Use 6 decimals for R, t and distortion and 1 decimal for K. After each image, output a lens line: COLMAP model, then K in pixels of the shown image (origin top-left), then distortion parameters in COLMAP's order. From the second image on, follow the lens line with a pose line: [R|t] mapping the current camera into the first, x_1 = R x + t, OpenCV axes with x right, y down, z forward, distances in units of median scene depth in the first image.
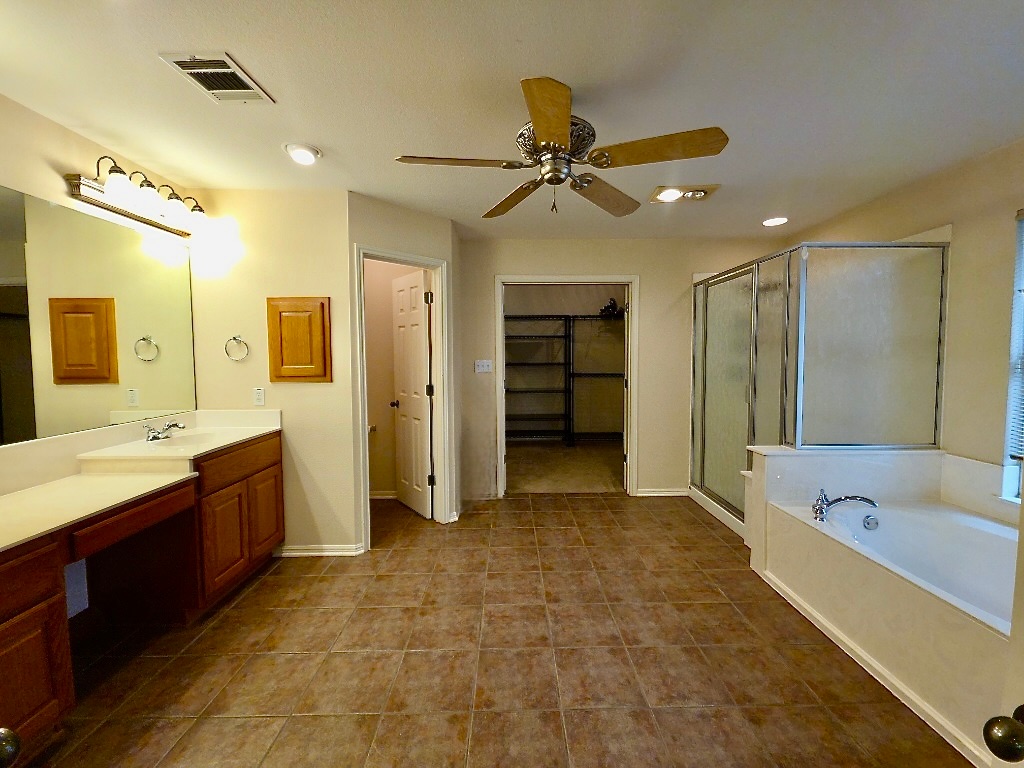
lens RADIAL K [[416.6, 0, 519.4], [0, 416.6, 377.2], [0, 0, 1]] dist [0.021172, -0.011002]
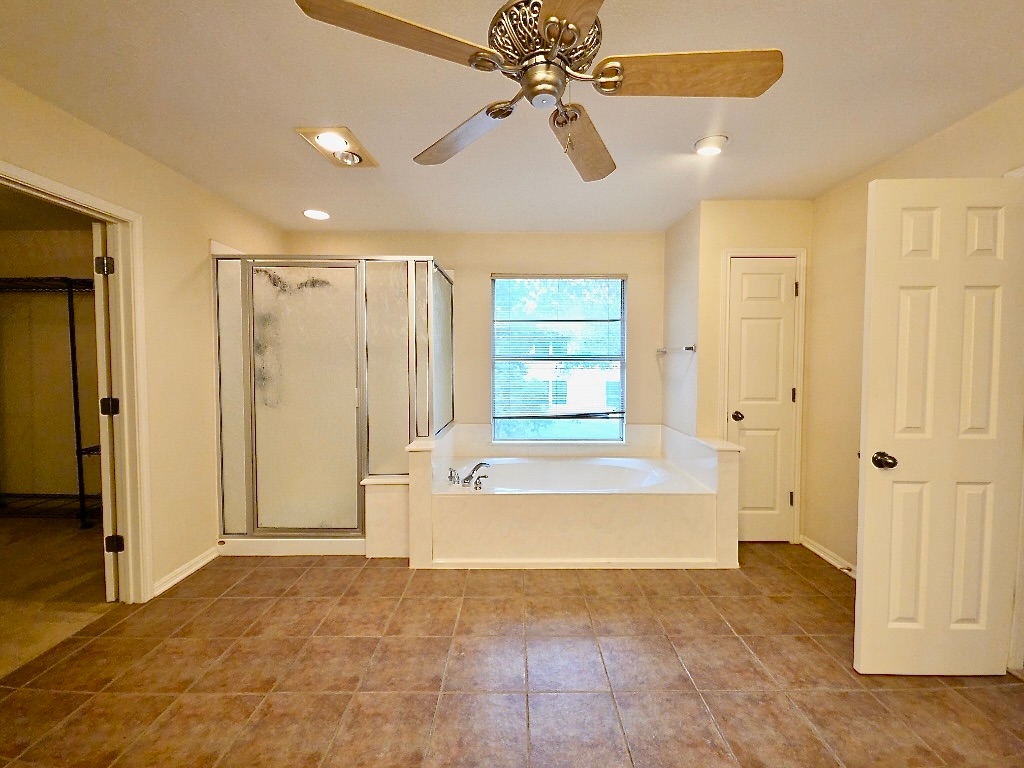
lens RADIAL K [[416.6, 0, 519.4], [0, 416.6, 377.2], [0, 0, 1]] dist [0.021172, -0.011002]
pose [[0.020141, -0.025316, 0.999477, -0.379432], [0.052715, 0.998316, 0.024225, -0.006547], [-0.998406, 0.052200, 0.021441, 0.637552]]
